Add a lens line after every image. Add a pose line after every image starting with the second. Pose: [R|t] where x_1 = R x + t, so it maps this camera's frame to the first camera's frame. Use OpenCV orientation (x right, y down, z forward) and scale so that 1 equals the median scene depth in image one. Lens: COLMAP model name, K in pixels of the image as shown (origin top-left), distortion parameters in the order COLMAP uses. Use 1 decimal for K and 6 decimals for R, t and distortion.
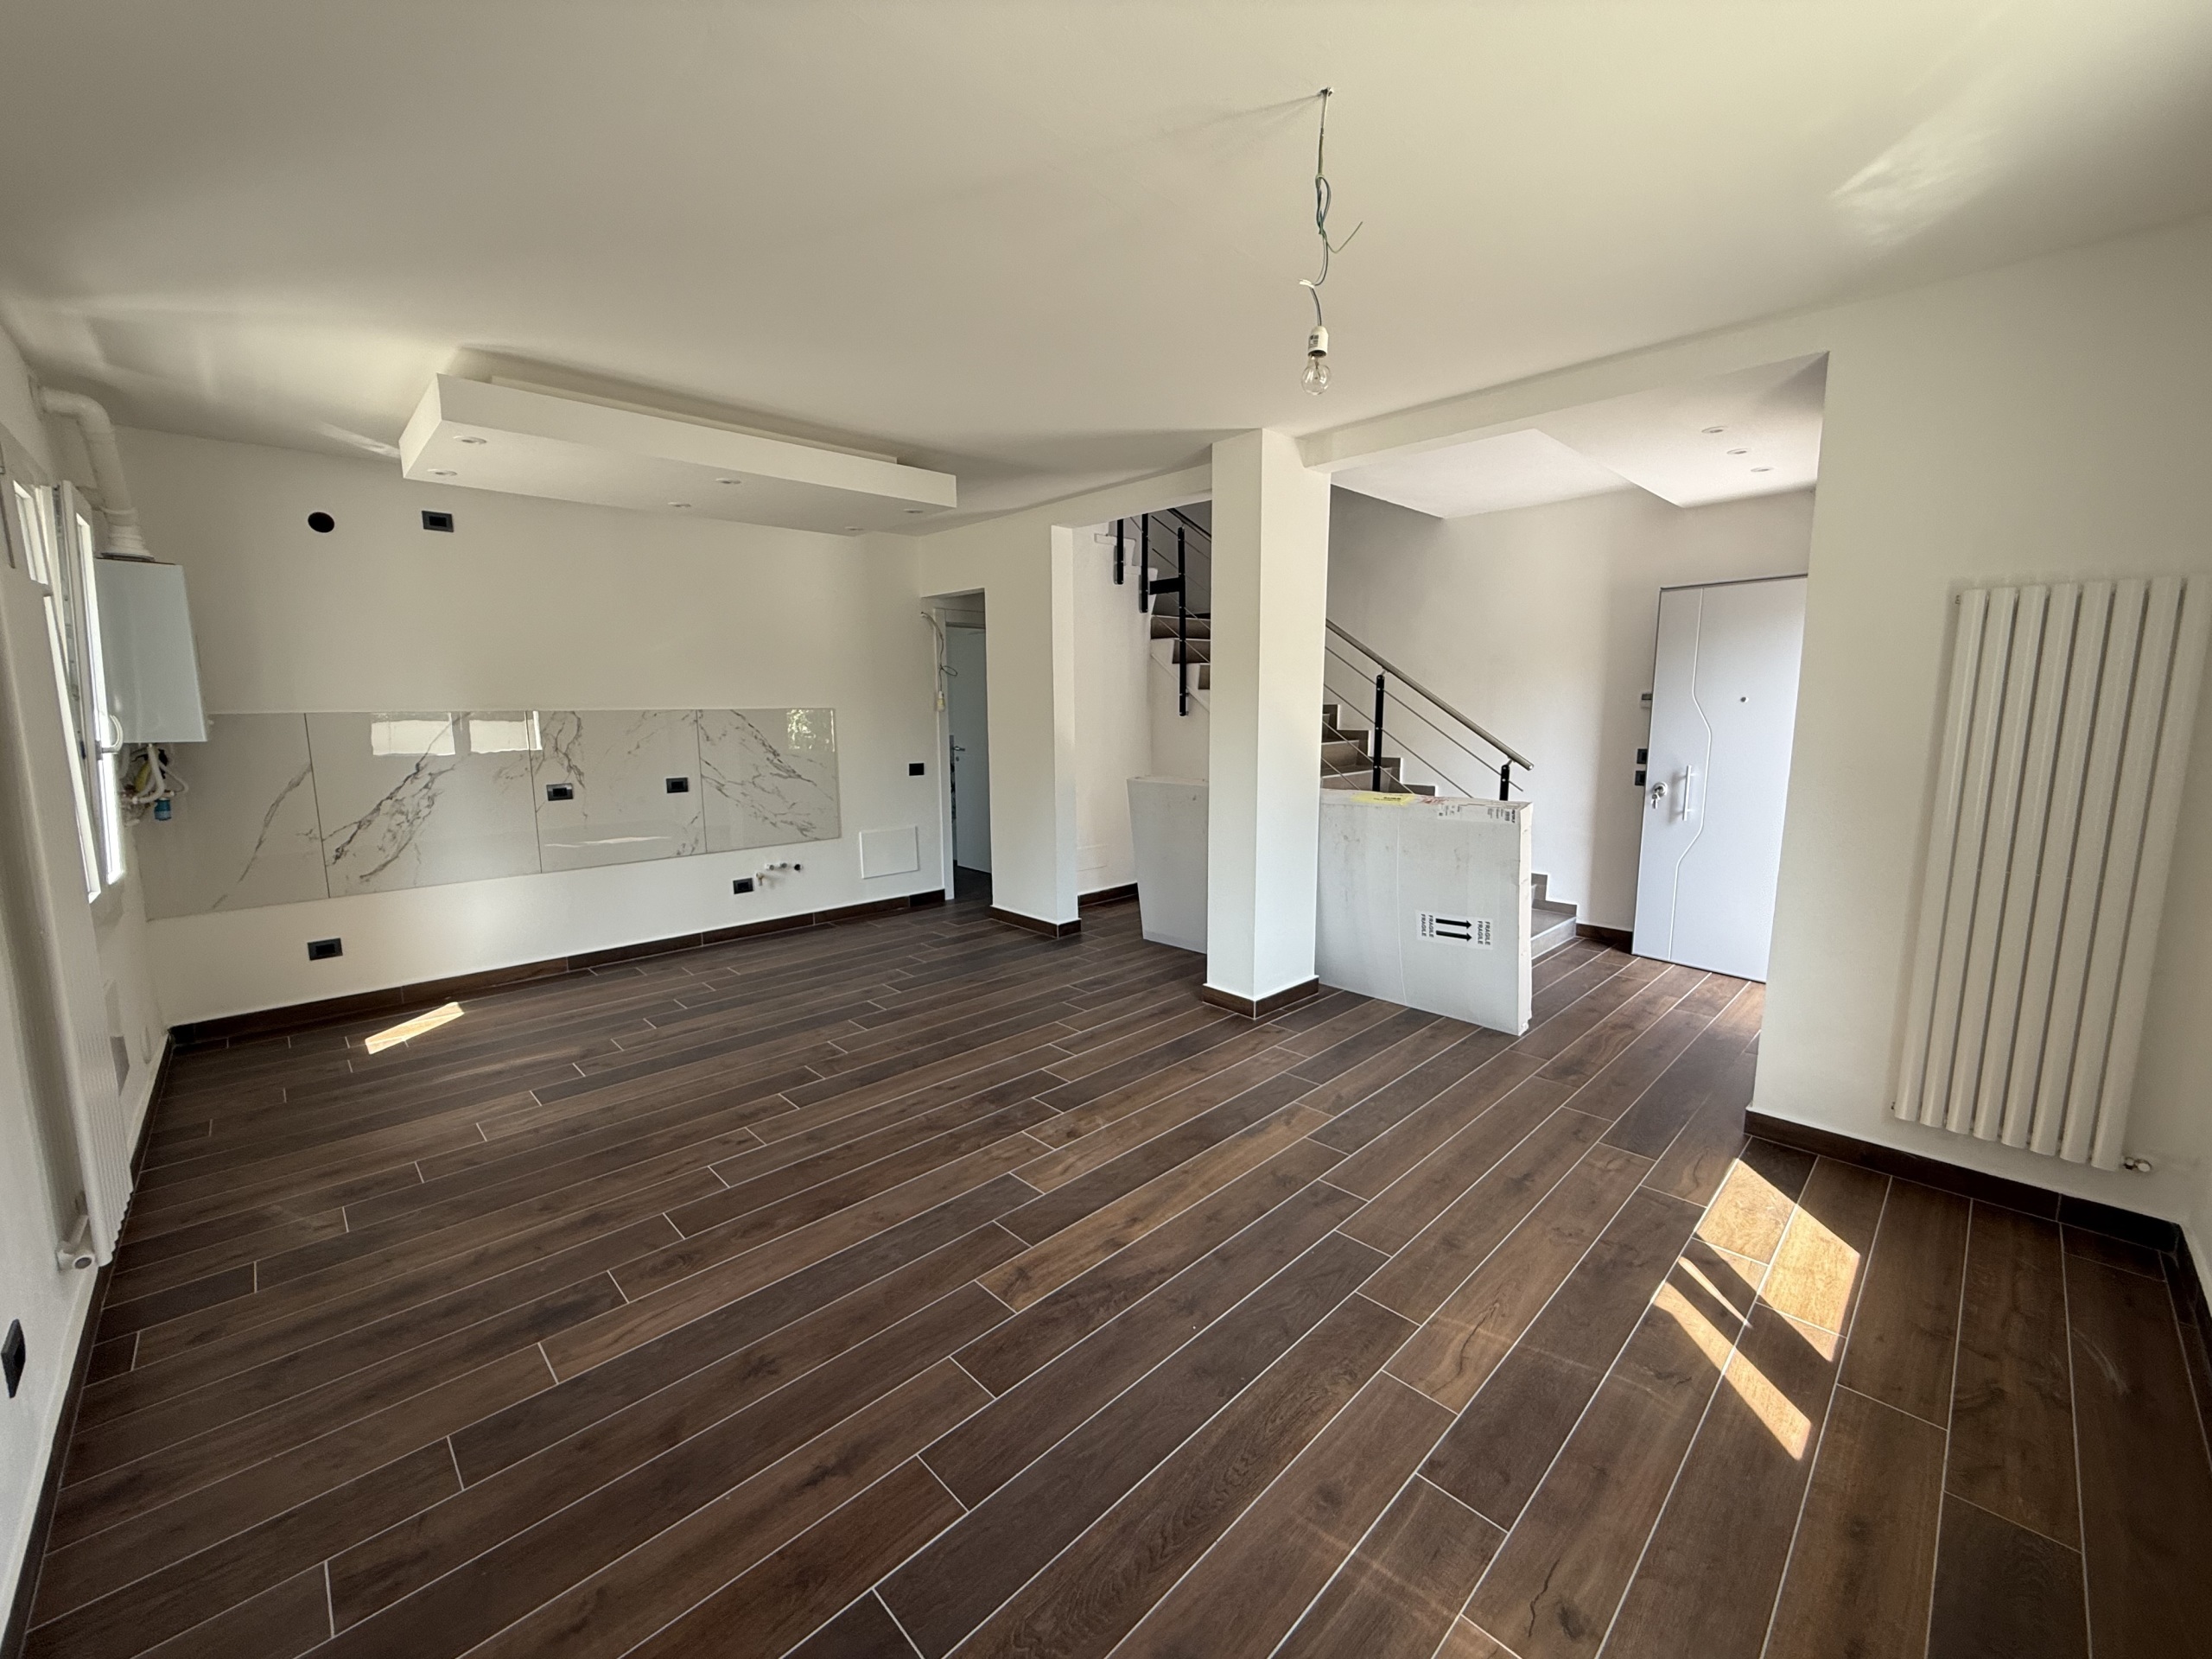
lens RADIAL K [[880.9, 0, 1101.6], [0, 880.9, 826.9], [0, 0, 1]] dist [-0.000149, 0.000046]
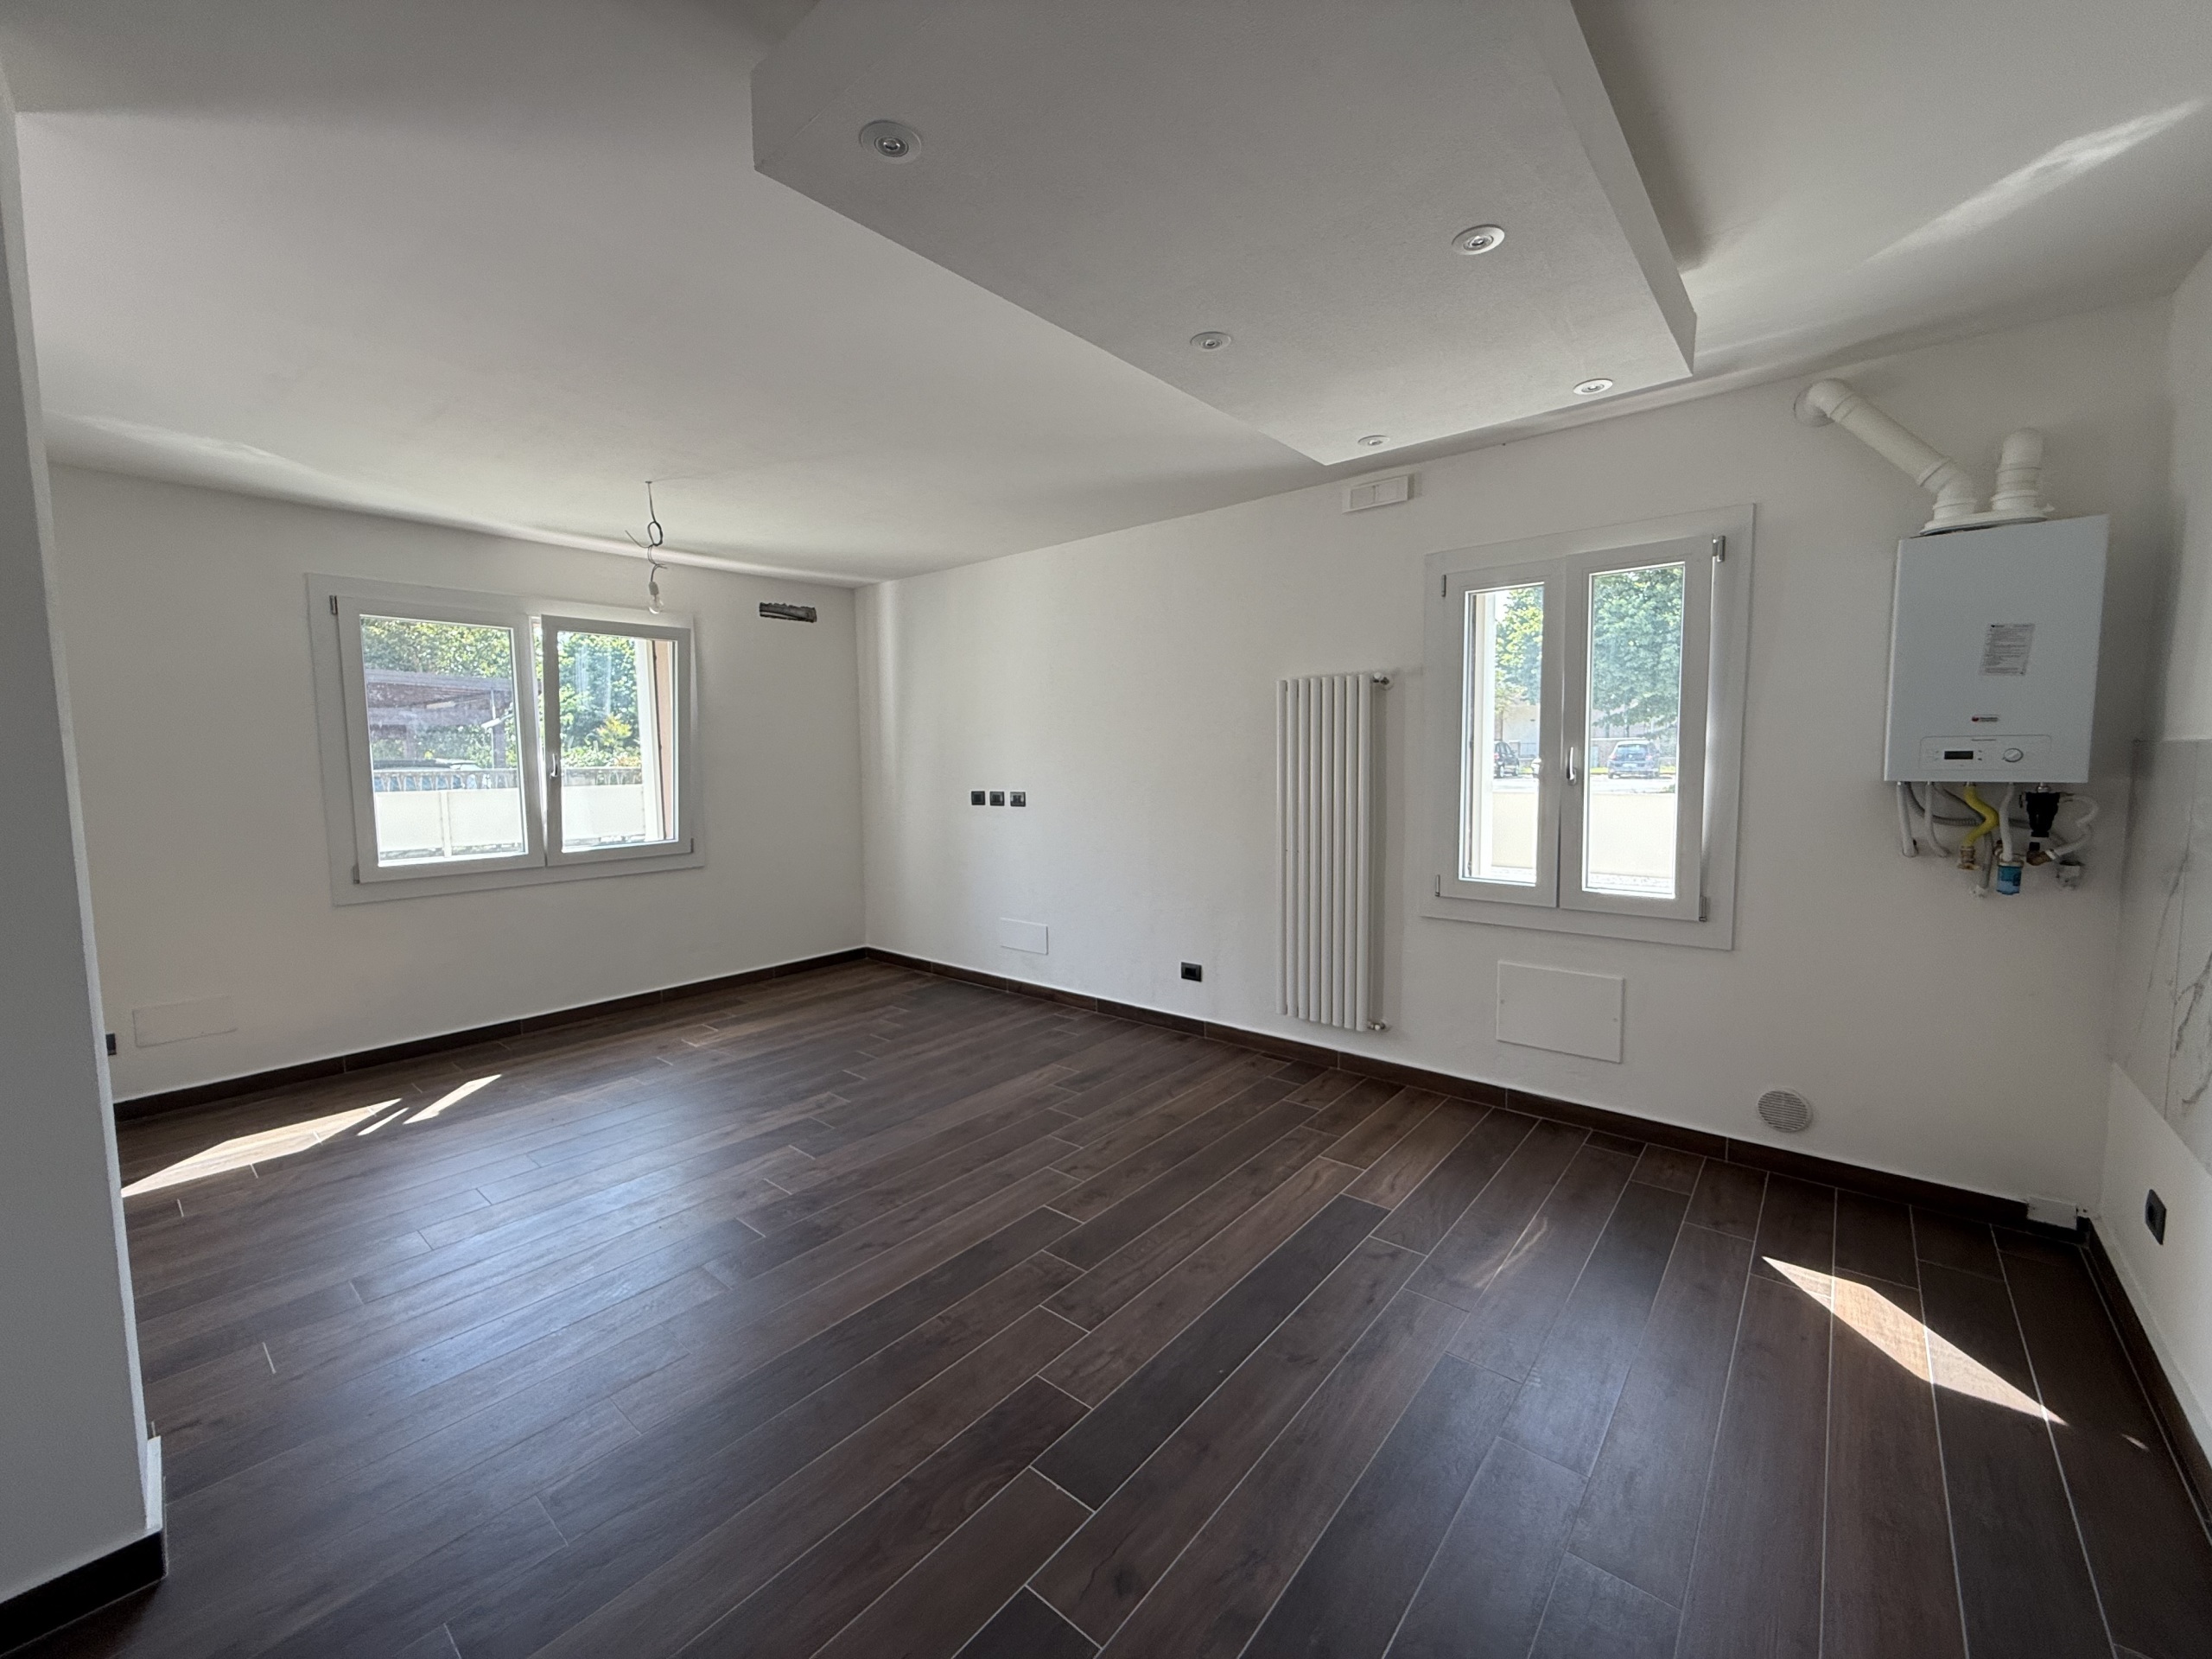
lens RADIAL K [[880.9, 0, 1114.5], [0, 880.9, 829.1], [0, 0, 1]] dist [-0.000149, 0.000046]
pose [[-0.993284, 0.029359, -0.111918, -0.359544], [0.003311, 0.974088, 0.226144, -0.272429], [0.115658, 0.224255, -0.967643, 1.963524]]
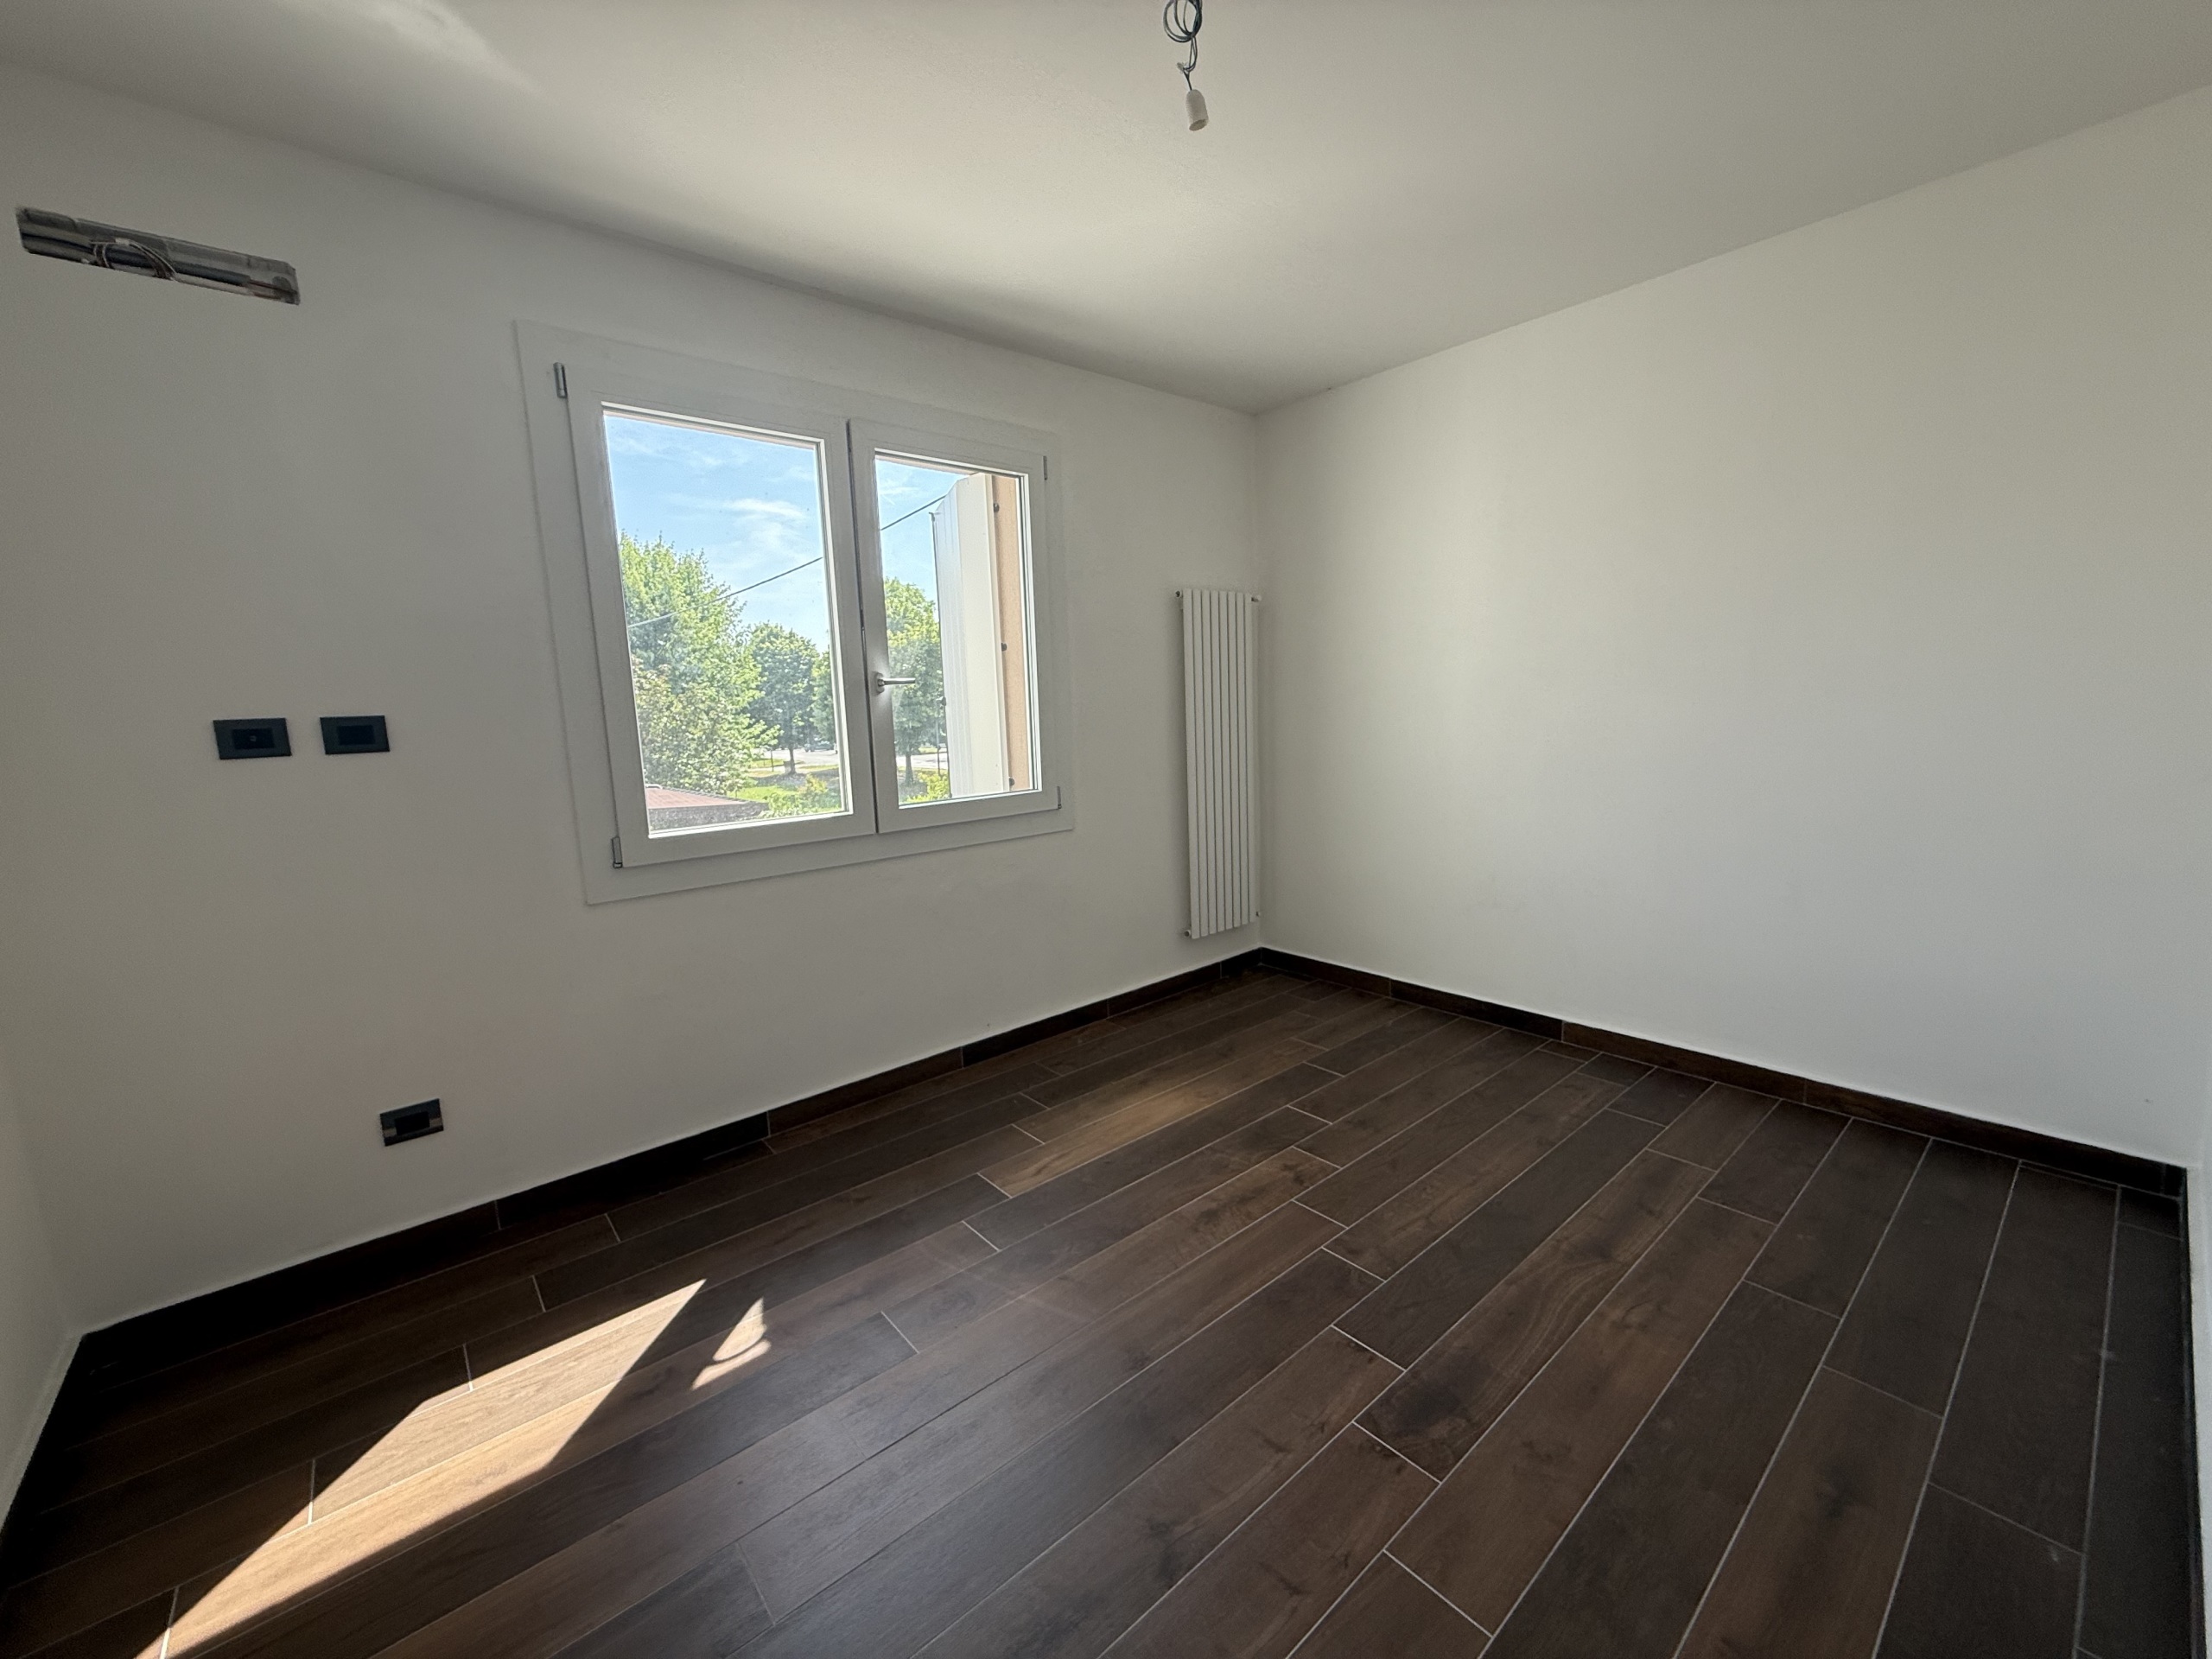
lens RADIAL K [[880.9, 0, 1105.9], [0, 880.9, 832.9], [0, 0, 1]] dist [-0.000149, 0.000046]
pose [[-0.997279, 0.032368, 0.066238, -0.249911], [0.049941, 0.957523, 0.283998, -0.240461], [-0.054232, 0.286534, -0.956534, 1.814663]]
